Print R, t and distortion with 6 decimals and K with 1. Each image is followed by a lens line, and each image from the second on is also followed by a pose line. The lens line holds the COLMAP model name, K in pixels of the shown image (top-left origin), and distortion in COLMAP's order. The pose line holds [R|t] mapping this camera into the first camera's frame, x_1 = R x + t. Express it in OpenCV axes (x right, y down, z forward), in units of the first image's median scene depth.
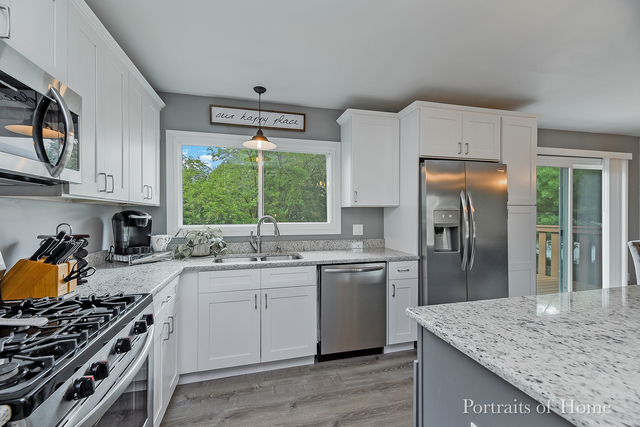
lens RADIAL K [[264.7, 0, 324.2], [0, 264.7, 210.8], [0, 0, 1]] dist [0.002280, 0.000130]
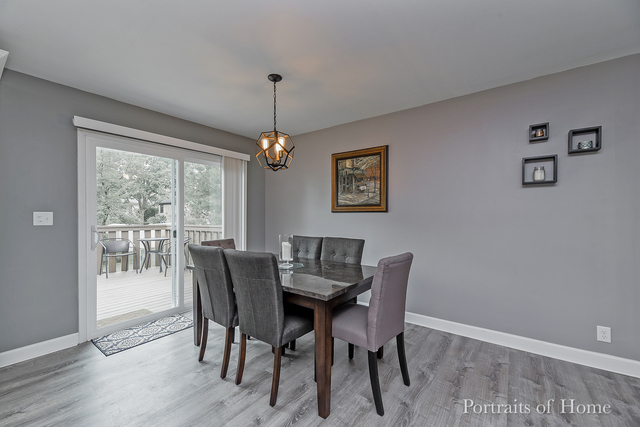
lens RADIAL K [[264.7, 0, 318.8], [0, 264.7, 215.3], [0, 0, 1]] dist [0.002280, 0.000130]
pose [[0.770967, -0.004611, 0.636859, 1.194179], [0.003890, 0.999989, 0.002531, 0.030959], [-0.636864, 0.000526, 0.770976, 0.027994]]
